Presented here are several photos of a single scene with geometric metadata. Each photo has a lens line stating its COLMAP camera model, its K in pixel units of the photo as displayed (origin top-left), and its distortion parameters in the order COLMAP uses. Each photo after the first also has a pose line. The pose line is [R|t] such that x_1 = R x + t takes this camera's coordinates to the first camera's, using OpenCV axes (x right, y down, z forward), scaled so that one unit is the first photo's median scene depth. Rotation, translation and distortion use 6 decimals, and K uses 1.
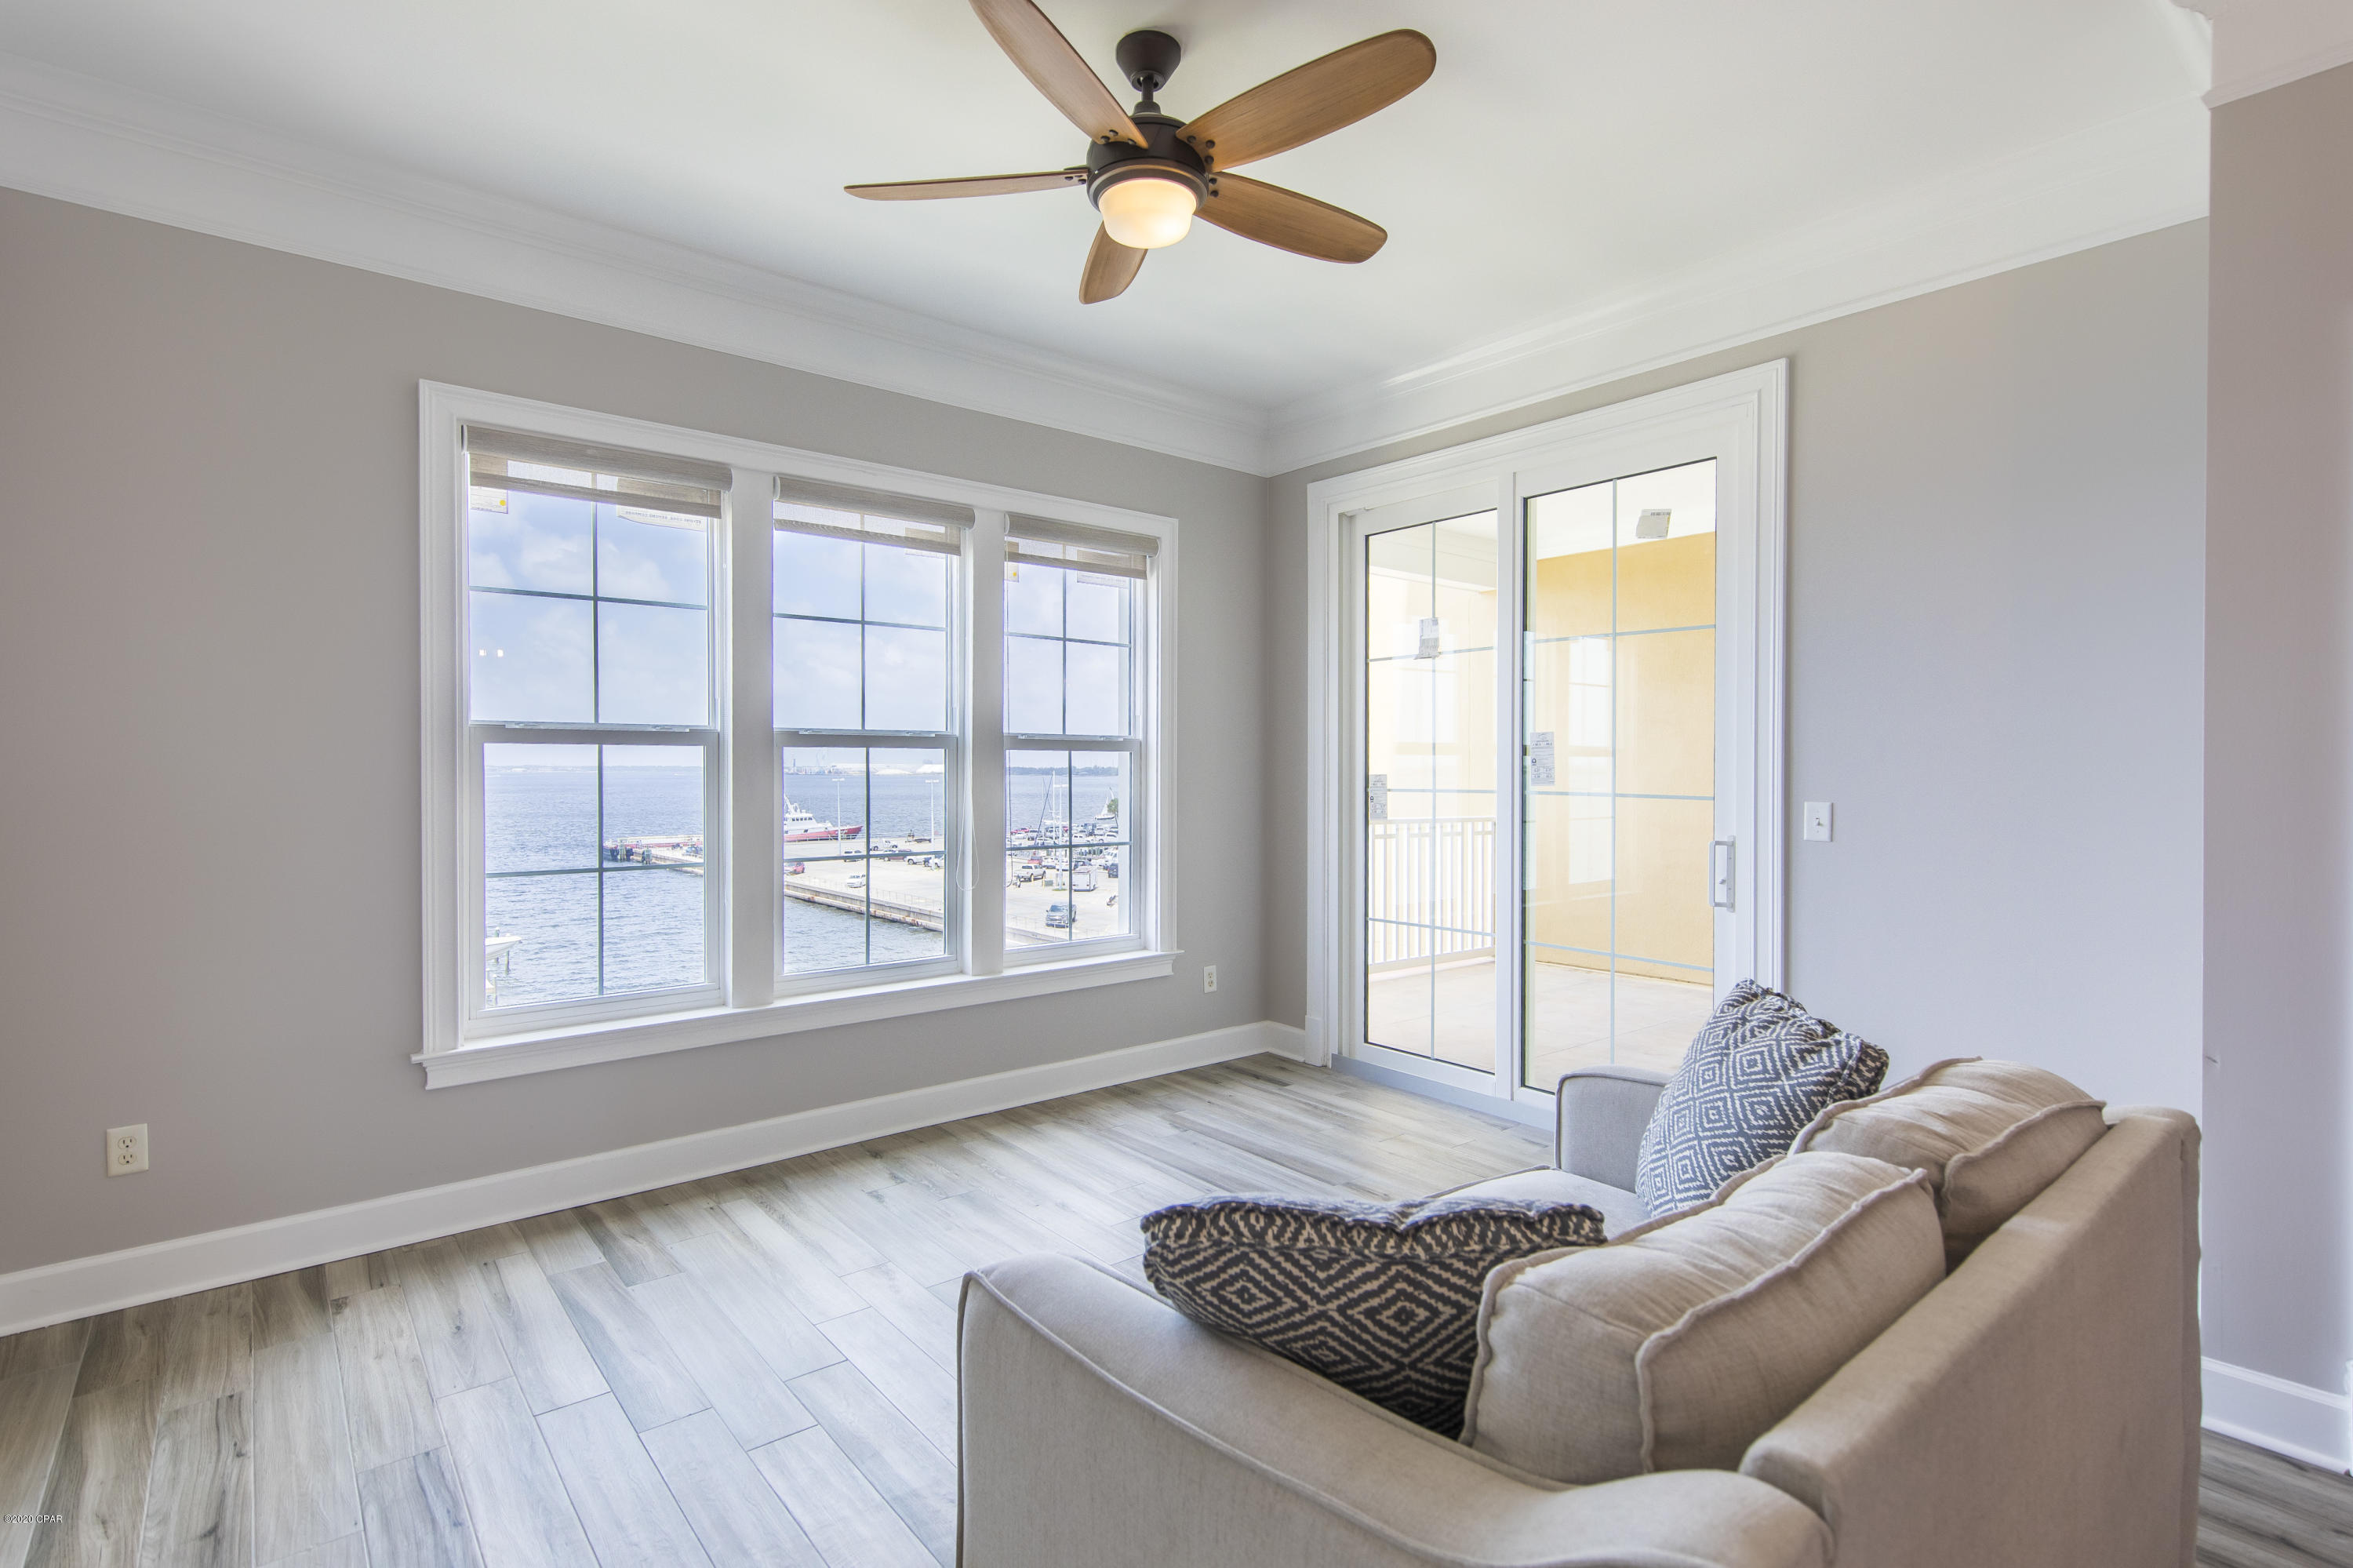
lens RADIAL K [[1141.7, 0, 1216.3], [0, 1141.7, 783.7], [0, 0, 1]] dist [0.001919, 0.000295]
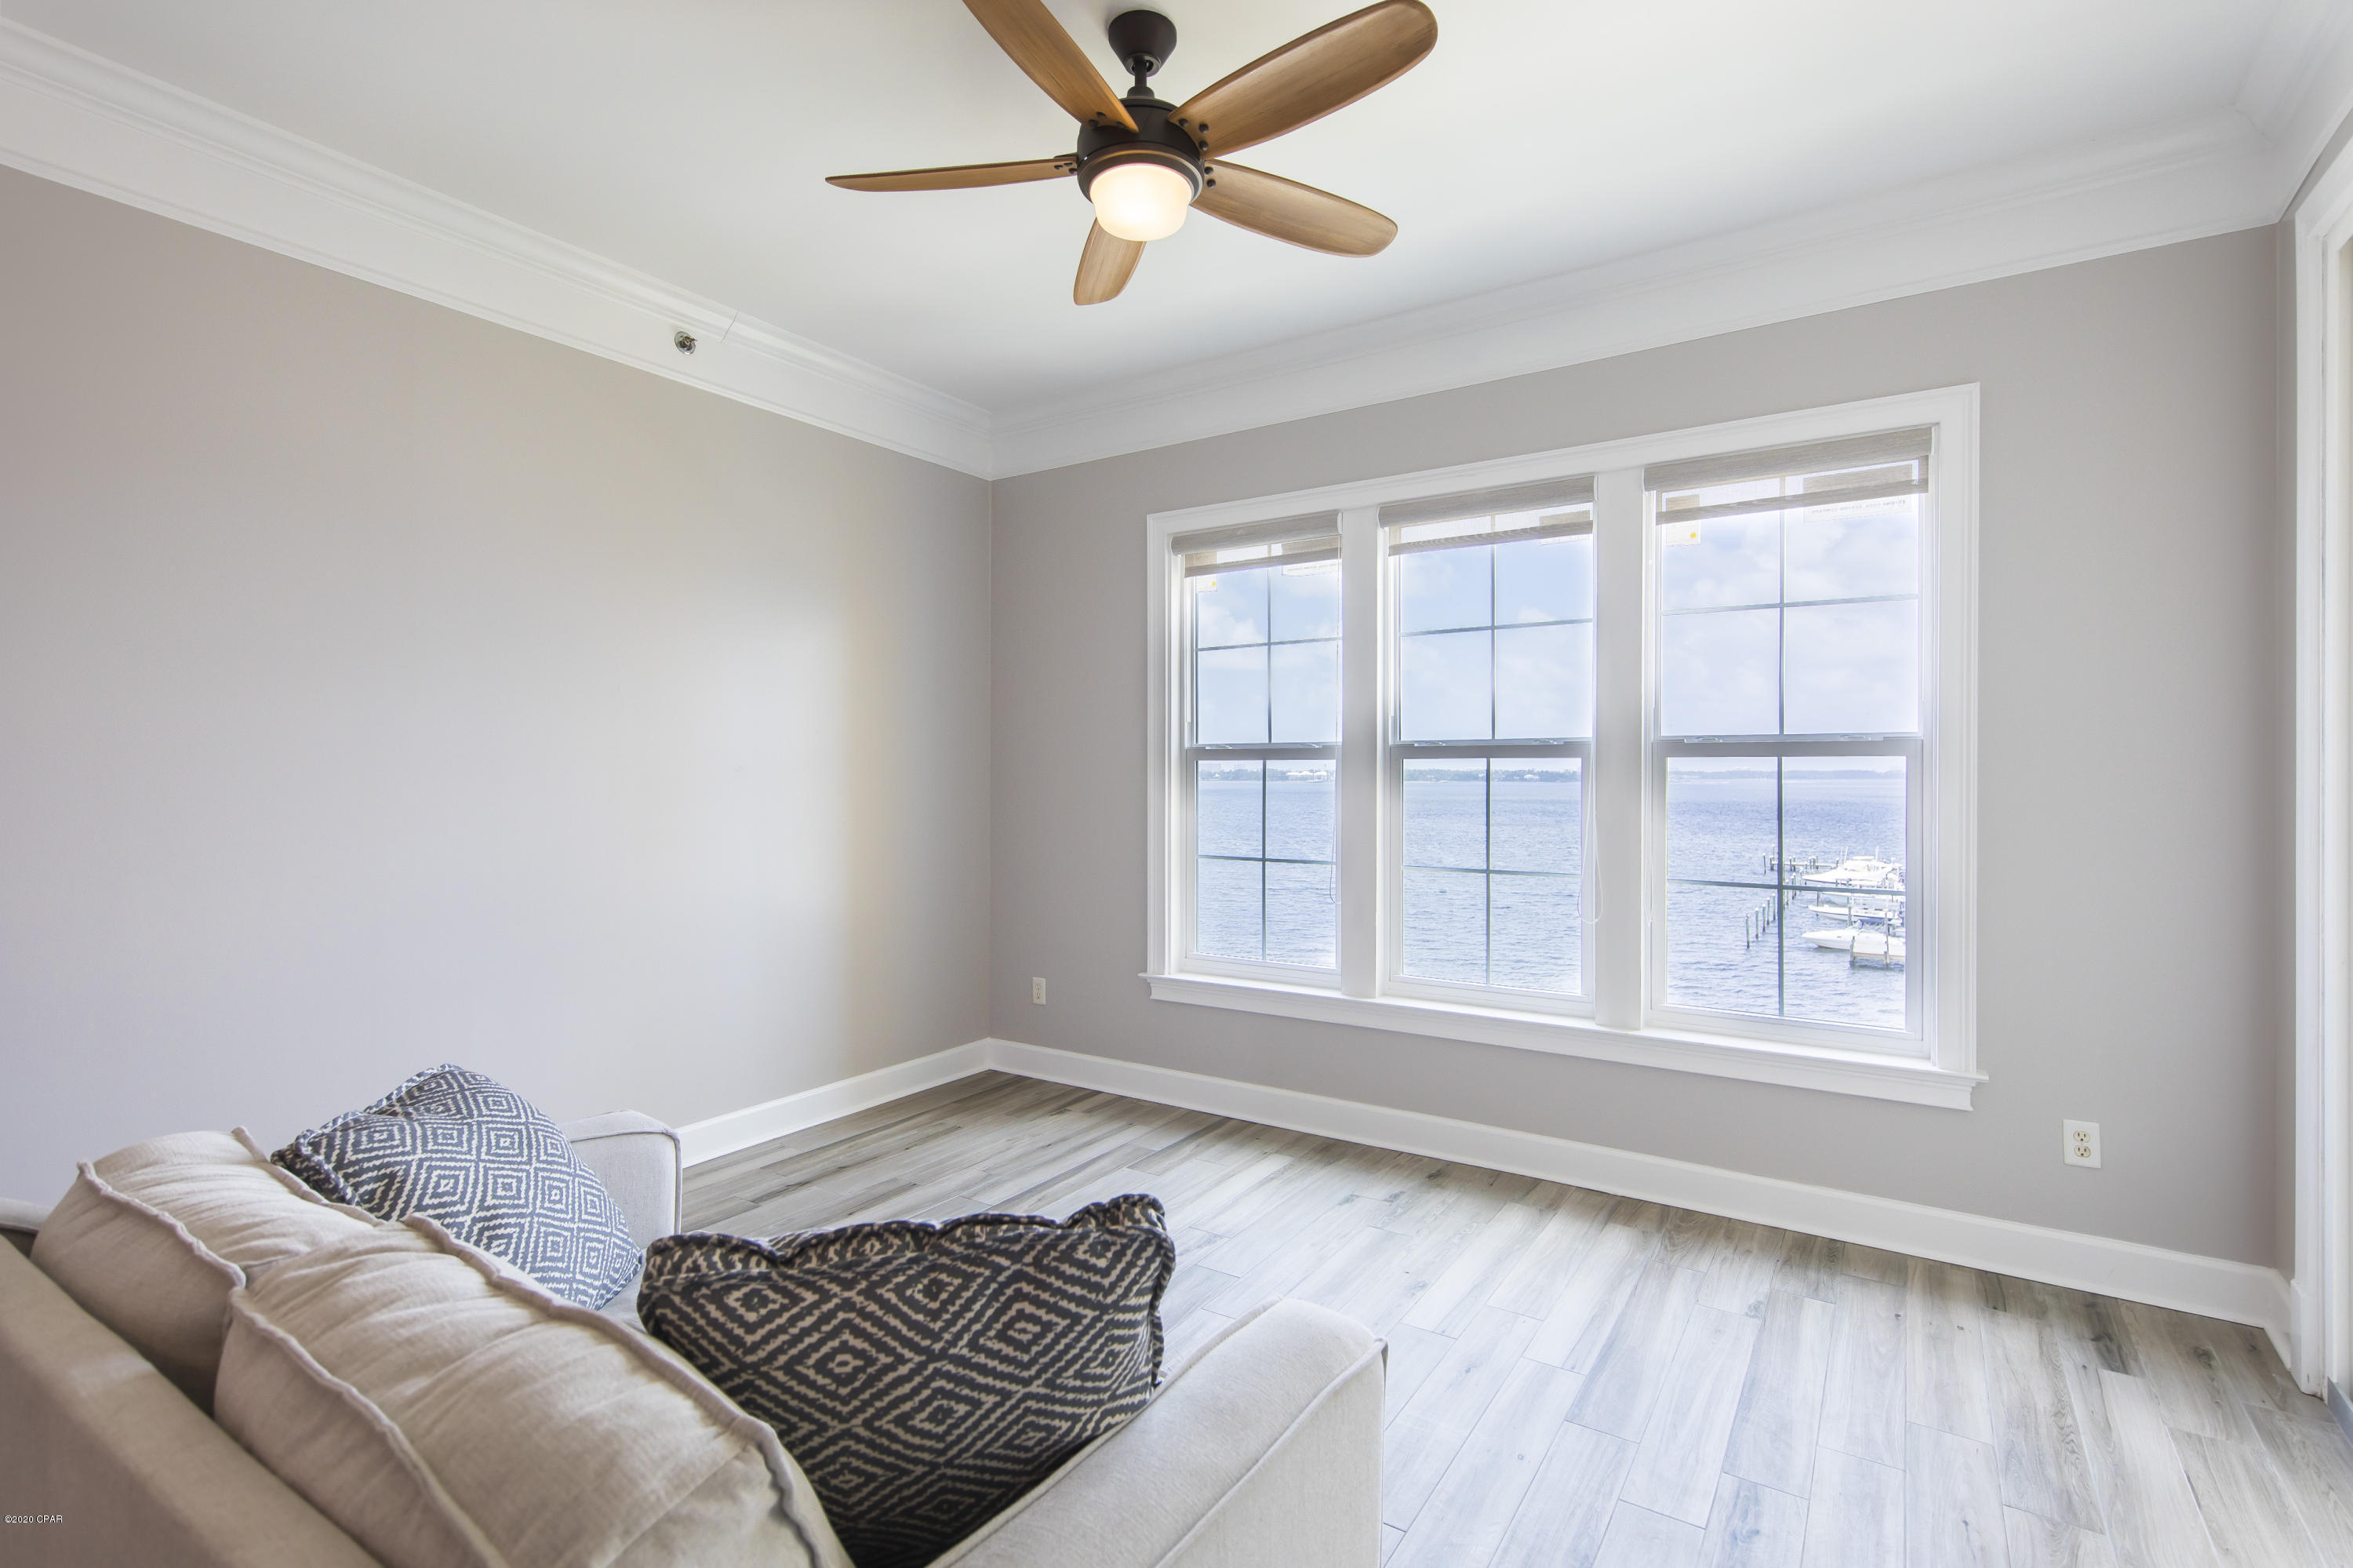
lens RADIAL K [[1141.7, 0, 1178.8], [0, 1141.7, 771.4], [0, 0, 1]] dist [0.001919, 0.000295]
pose [[0.247277, -0.002926, -0.968940, 0.612564], [-0.015062, 0.999863, -0.006864, -0.010590], [0.968828, 0.016292, 0.247199, 0.559255]]
